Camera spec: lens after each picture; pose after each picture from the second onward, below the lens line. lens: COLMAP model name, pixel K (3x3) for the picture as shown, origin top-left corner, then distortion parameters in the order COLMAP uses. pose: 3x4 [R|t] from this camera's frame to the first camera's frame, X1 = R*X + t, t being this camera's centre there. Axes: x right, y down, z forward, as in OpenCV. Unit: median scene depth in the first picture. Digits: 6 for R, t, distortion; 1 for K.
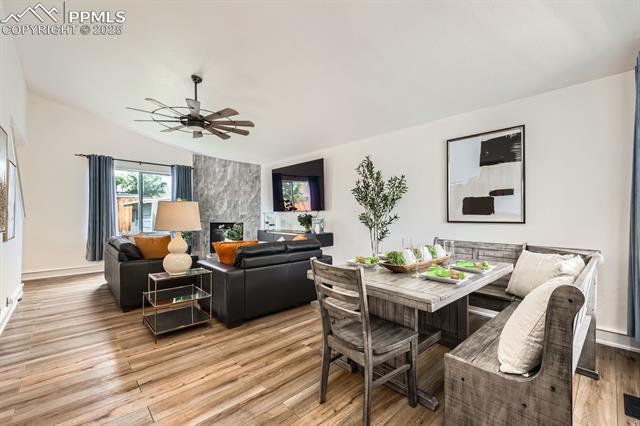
lens RADIAL K [[273.5, 0, 319.0], [0, 273.5, 216.0], [0, 0, 1]] dist [0.009083, -0.000578]
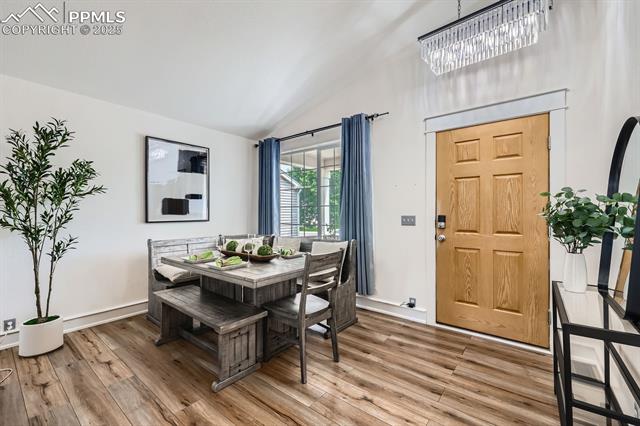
lens RADIAL K [[273.5, 0, 317.8], [0, 273.5, 213.8], [0, 0, 1]] dist [0.009083, -0.000578]
pose [[-0.153173, -0.000808, 0.988199, -0.659219], [0.004801, 0.999987, 0.001561, -0.007894], [-0.988188, 0.004983, -0.153168, 0.663159]]
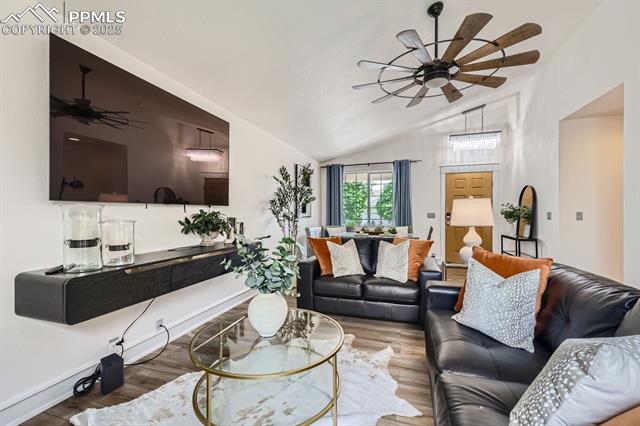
lens RADIAL K [[273.5, 0, 319.6], [0, 273.5, 217.2], [0, 0, 1]] dist [0.009083, -0.000578]
pose [[-0.489112, -0.011192, 0.872149, -1.110284], [0.007440, 0.999828, 0.017003, -0.007108], [-0.872189, 0.014805, -0.488944, 1.967633]]
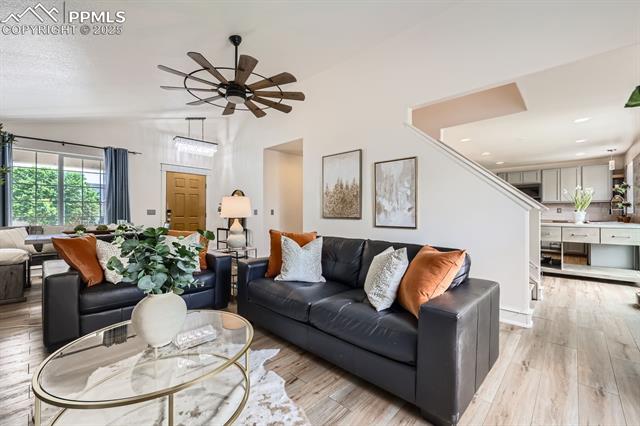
lens RADIAL K [[273.5, 0, 315.1], [0, 273.5, 212.0], [0, 0, 1]] dist [0.009083, -0.000578]
pose [[-0.998283, -0.002635, -0.058510, -0.775841], [-0.002360, 0.999986, -0.004762, 0.026177], [0.058522, -0.004615, -0.998275, 2.290731]]
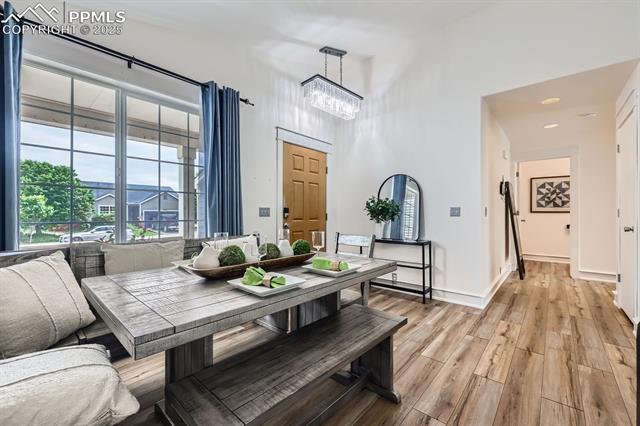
lens RADIAL K [[273.5, 0, 319.8], [0, 273.5, 211.7], [0, 0, 1]] dist [0.009083, -0.000578]
pose [[-0.994853, -0.001523, -0.101318, 0.218431], [-0.001002, 0.999986, -0.005197, 0.025749], [0.101325, -0.005068, -0.994840, 1.339501]]
